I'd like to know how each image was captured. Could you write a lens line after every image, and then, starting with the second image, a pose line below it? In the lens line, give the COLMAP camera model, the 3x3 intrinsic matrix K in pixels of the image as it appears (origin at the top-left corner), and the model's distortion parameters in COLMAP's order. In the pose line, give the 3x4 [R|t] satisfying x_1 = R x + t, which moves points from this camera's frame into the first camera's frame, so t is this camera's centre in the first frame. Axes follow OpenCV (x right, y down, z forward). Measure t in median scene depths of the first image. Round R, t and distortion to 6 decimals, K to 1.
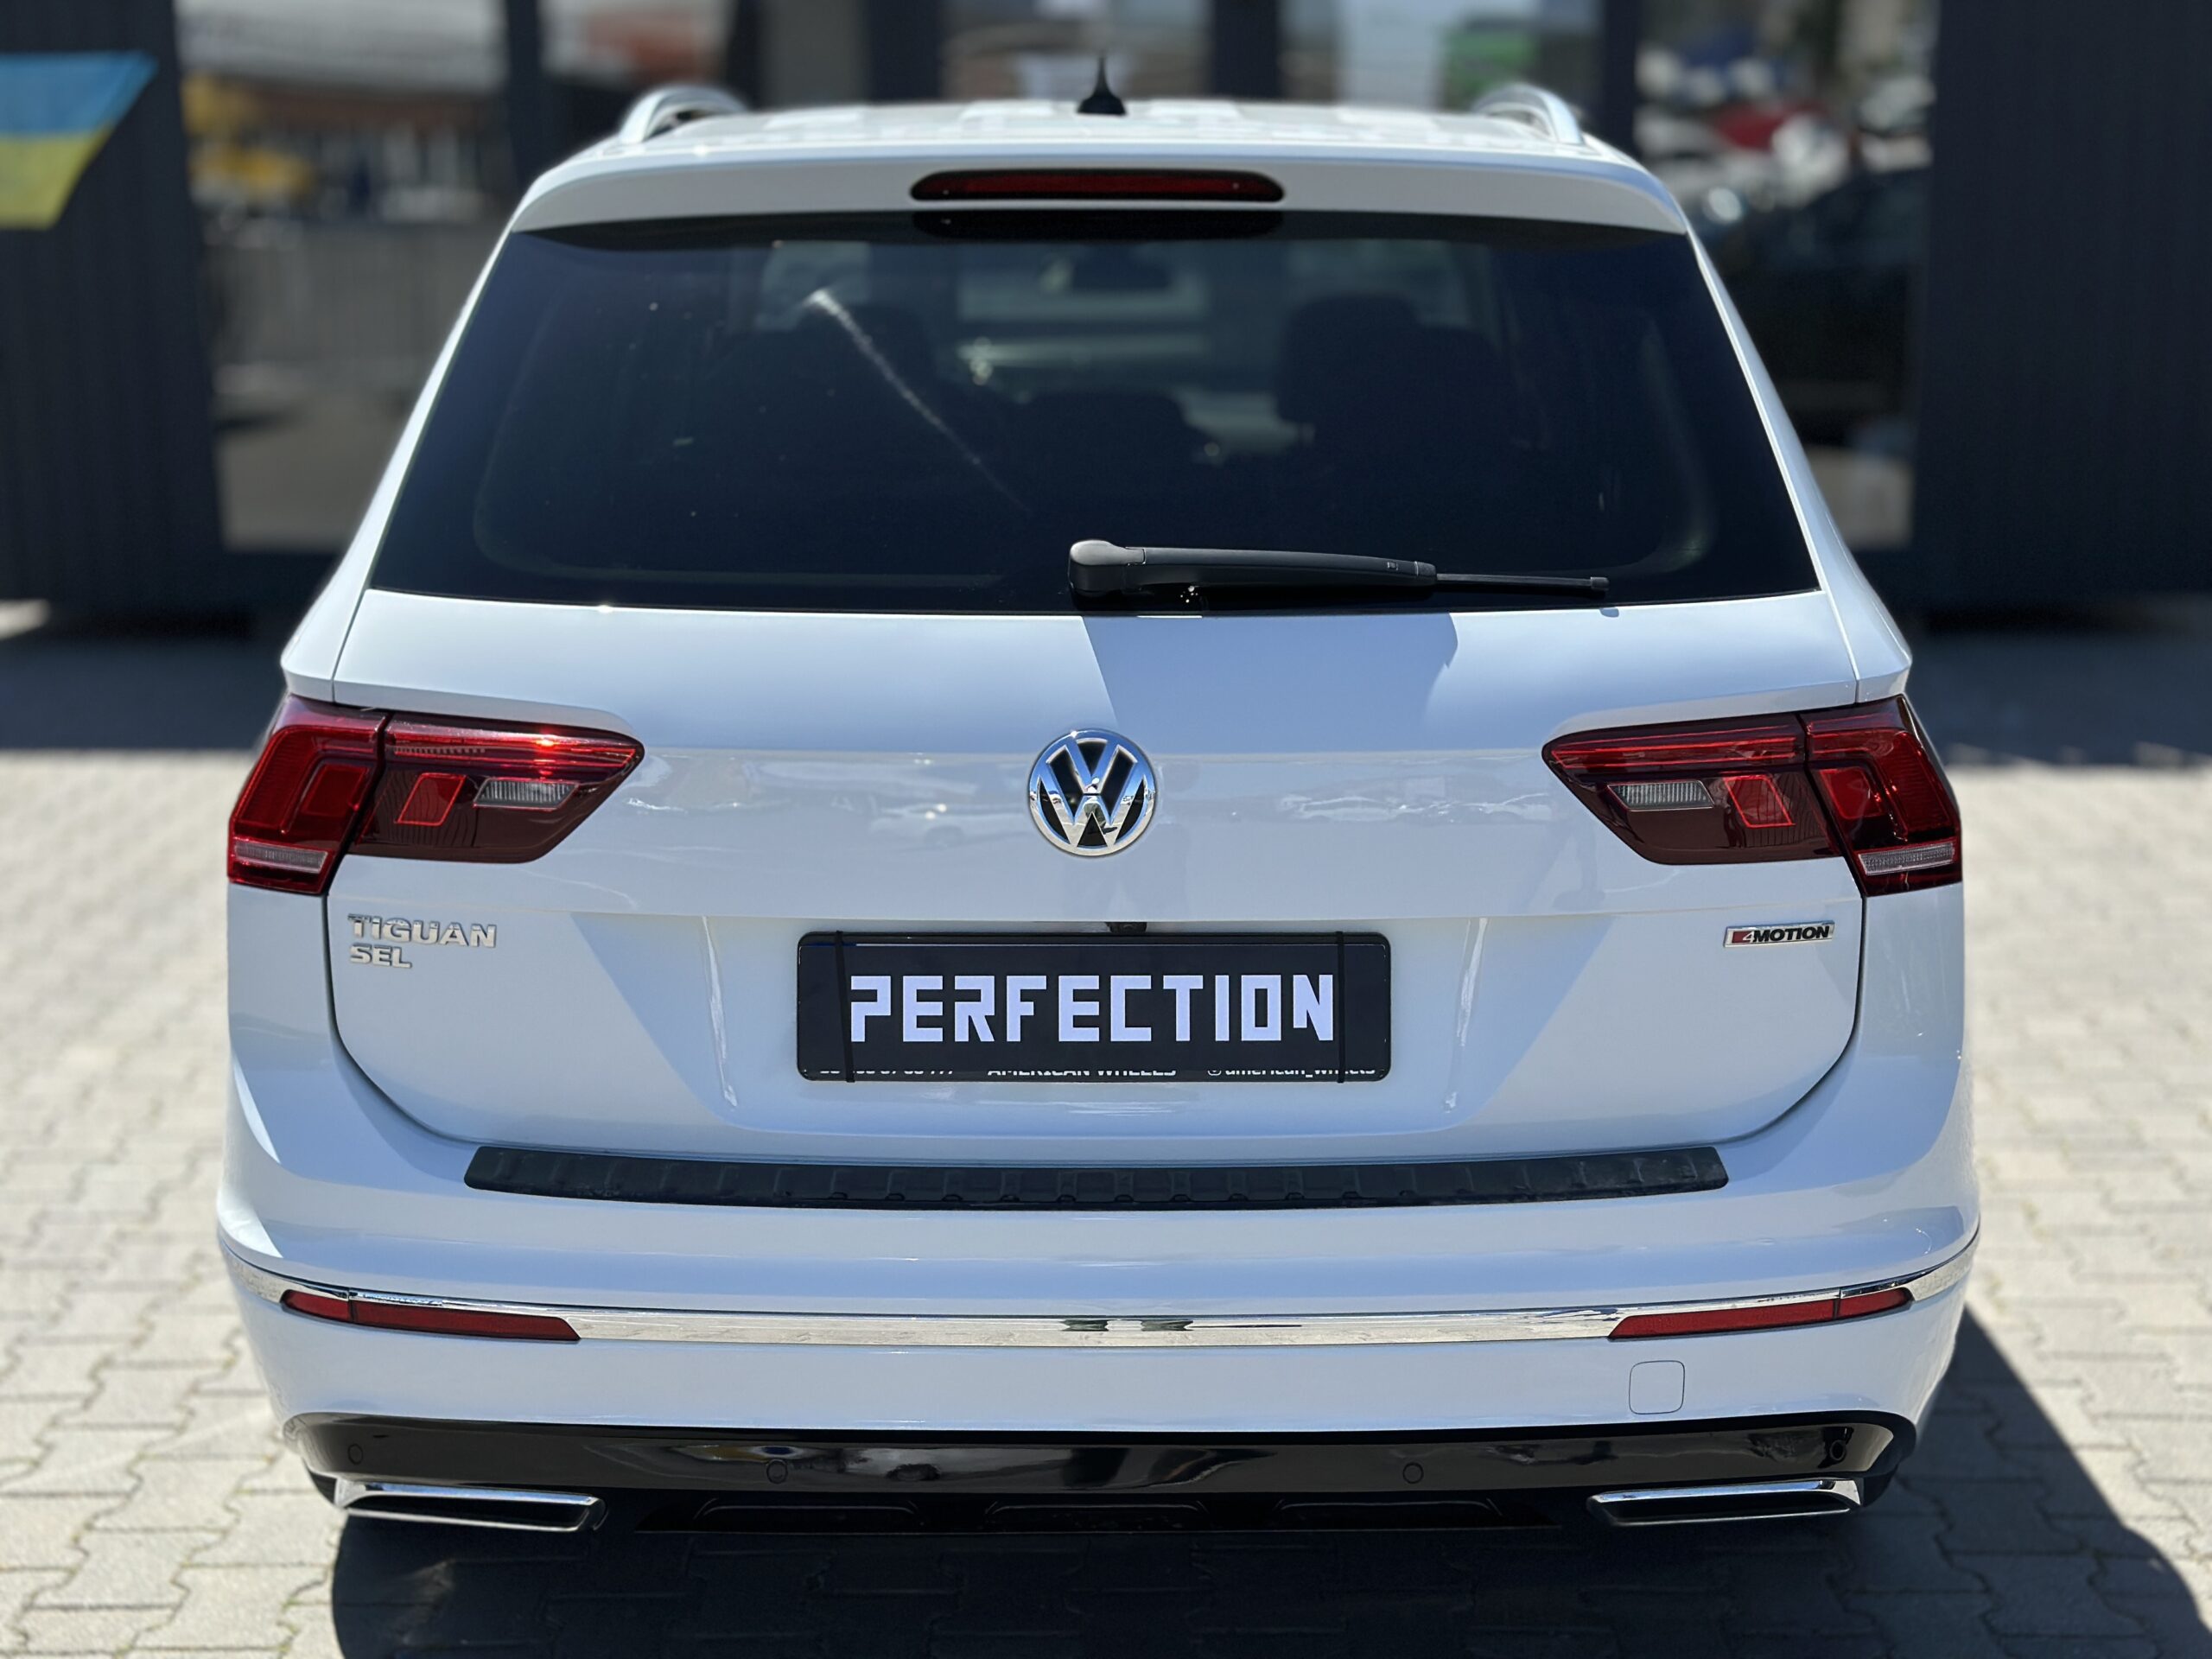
lens RADIAL K [[3089.2, 0, 1114.2], [0, 3089.2, 841.1], [0, 0, 1]] dist [0.124512, 0.000000]
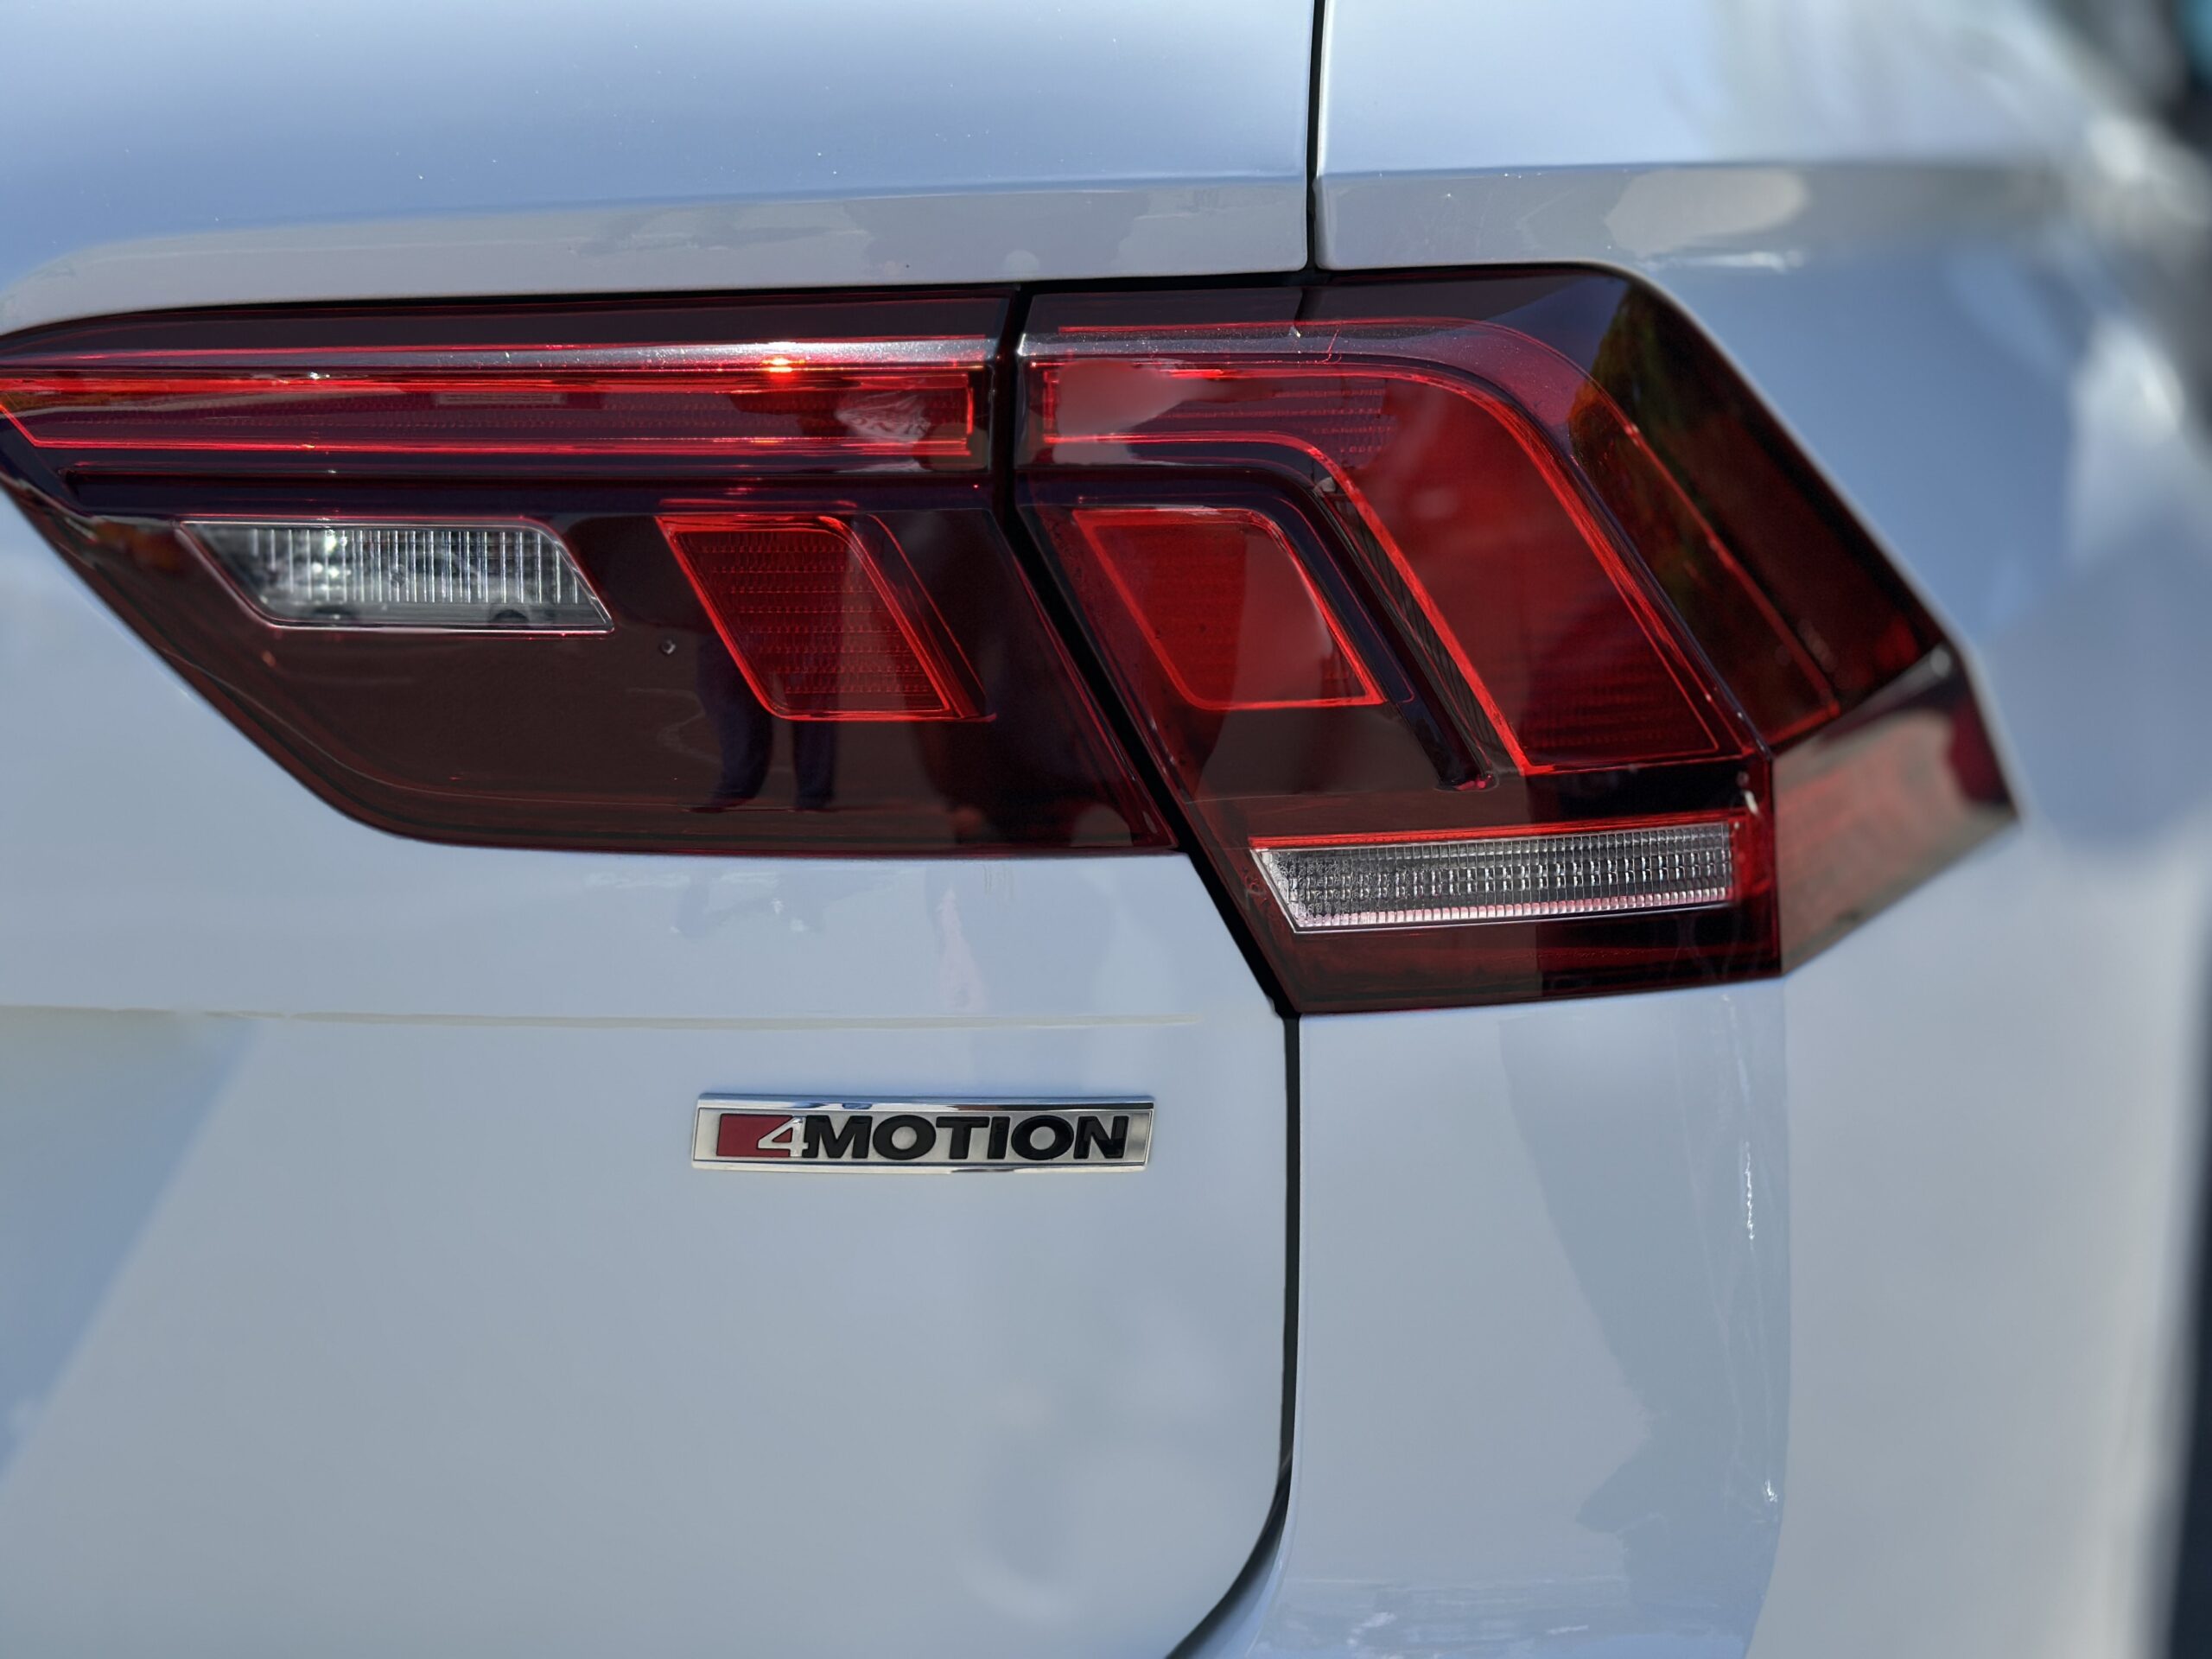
lens RADIAL K [[3089.2, 0, 1108.1], [0, 3089.2, 834.5], [0, 0, 1]] dist [0.124512, 0.000000]
pose [[0.937298, 0.054886, -0.344181, 0.318157], [-0.059278, 0.998239, -0.002241, 0.004400], [0.343452, 0.022503, 0.938901, 0.762704]]
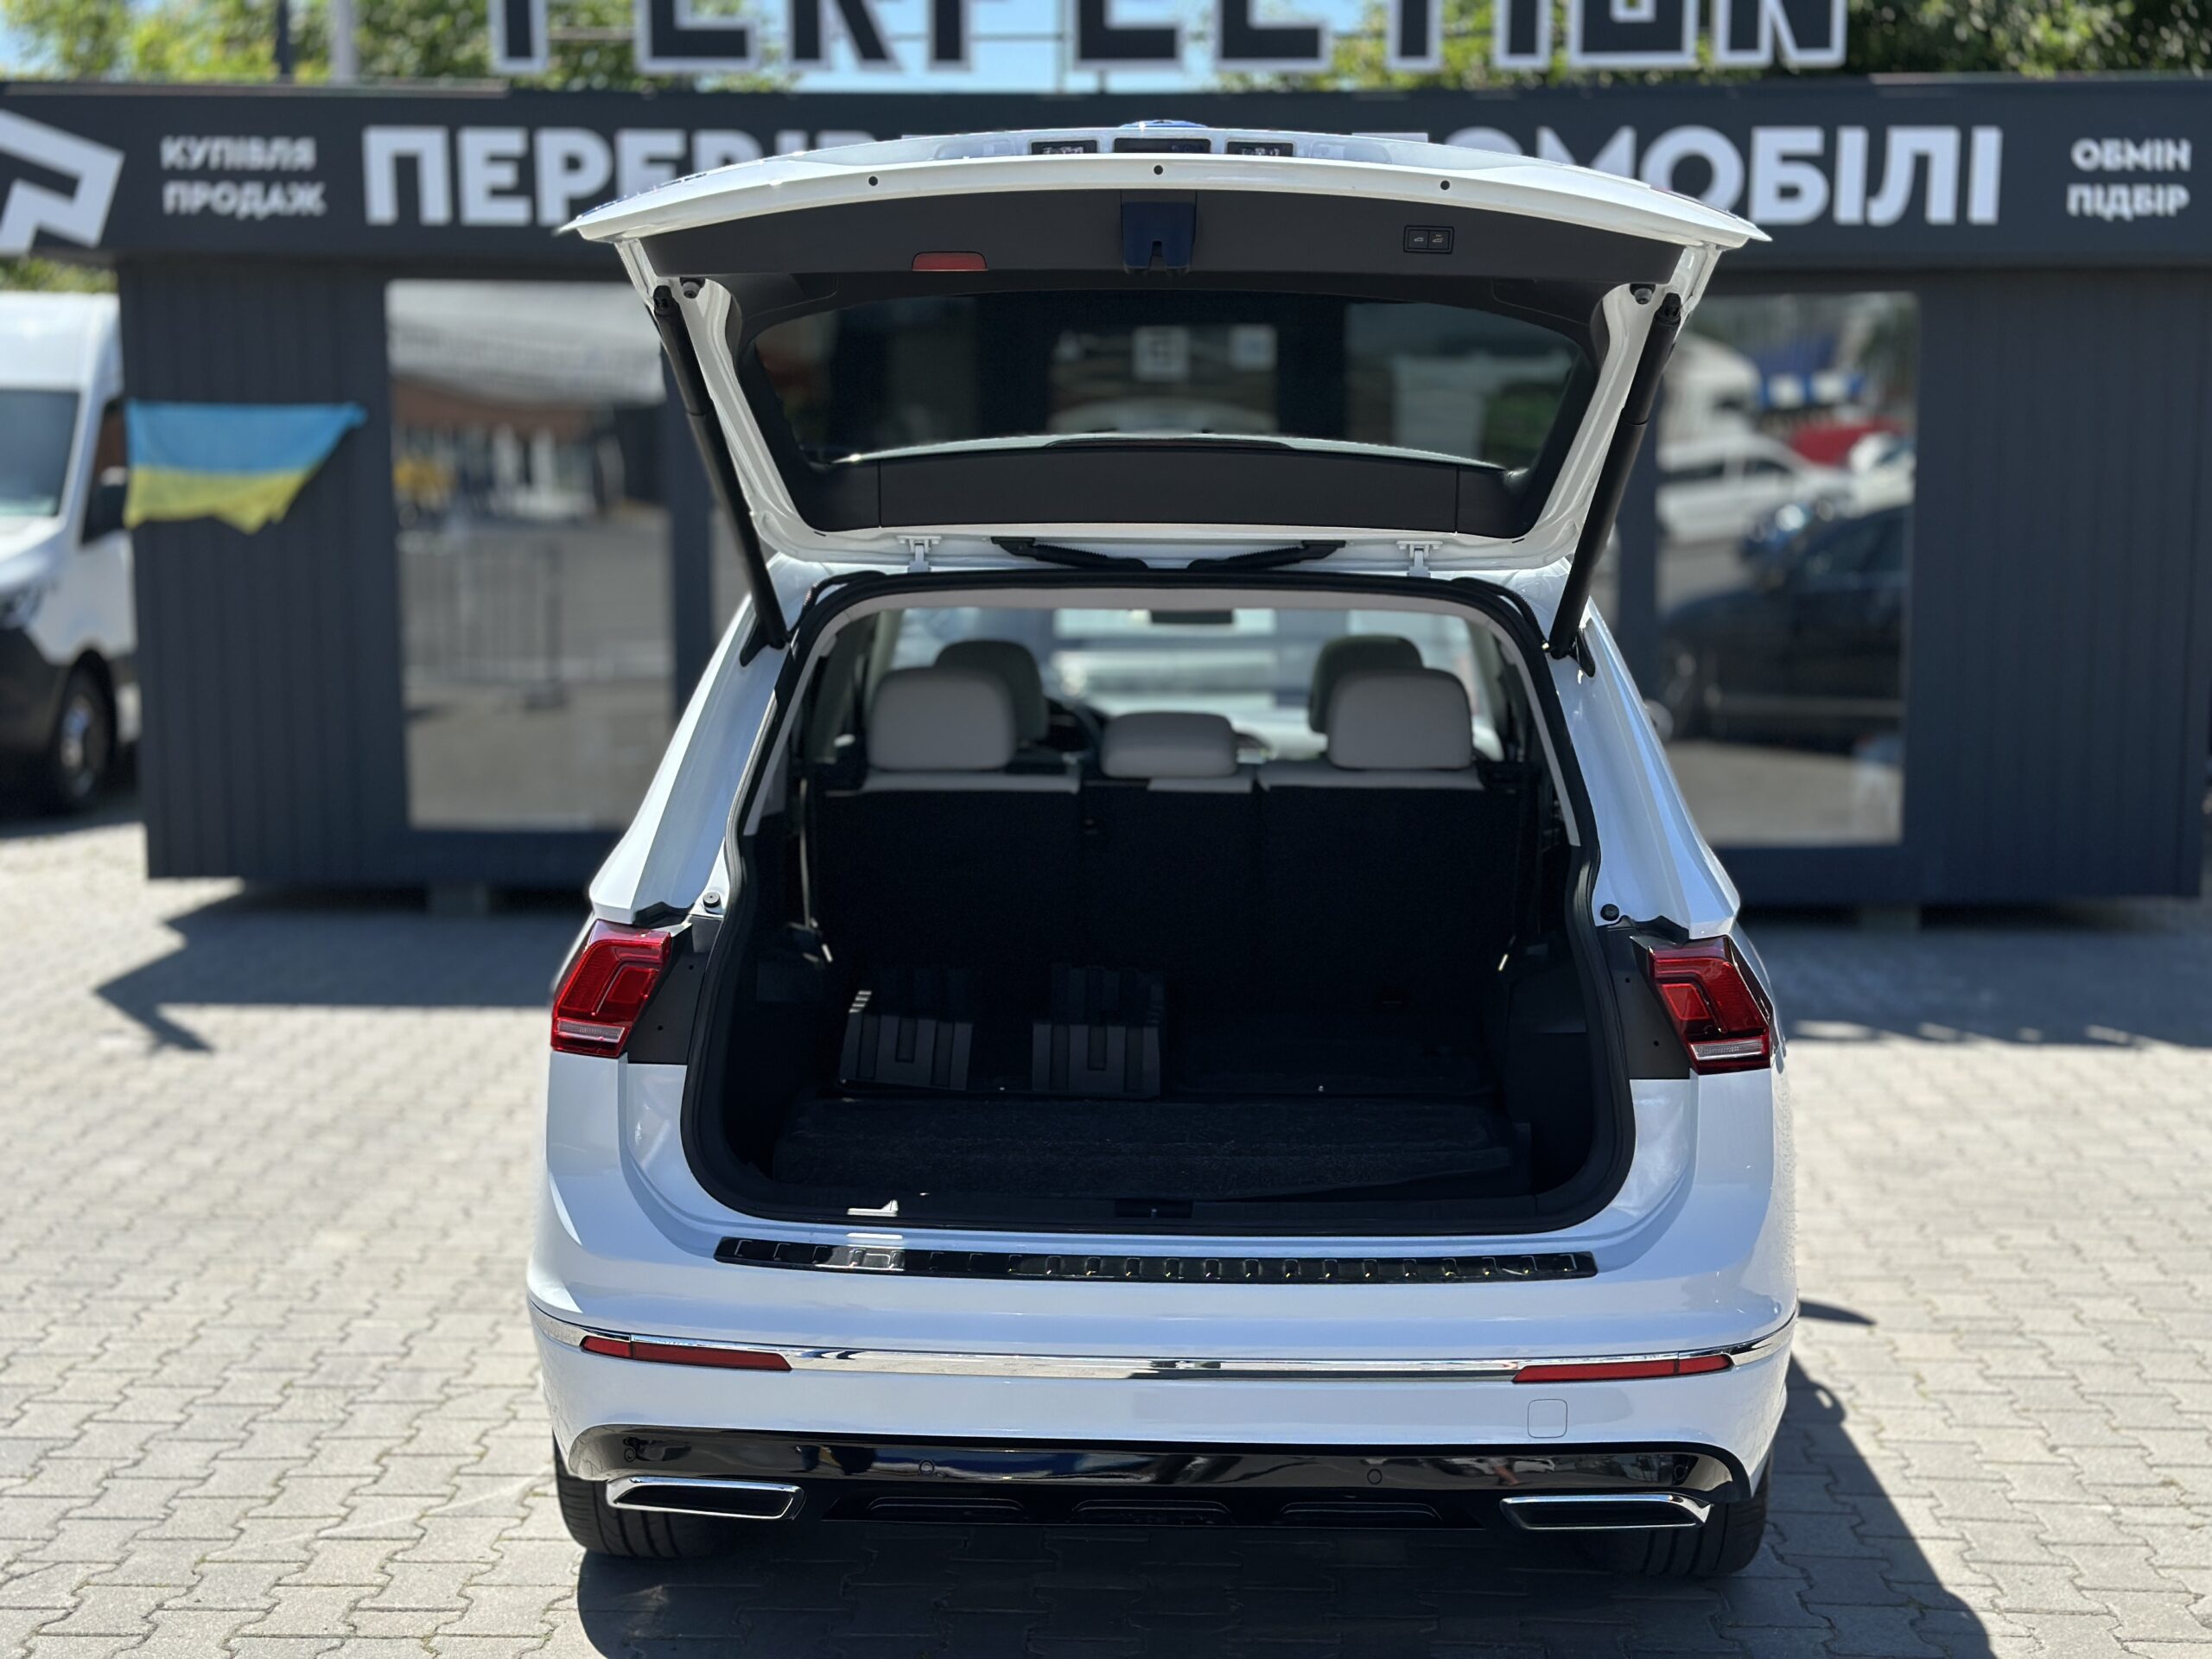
lens RADIAL K [[3089.2, 0, 1118.8], [0, 3089.2, 836.7], [0, 0, 1]] dist [0.124512, 0.000000]
pose [[0.999565, 0.013032, -0.026461, 0.013067], [-0.015520, 0.995249, -0.096121, 0.050561], [0.025083, 0.096490, 0.995018, -0.436109]]
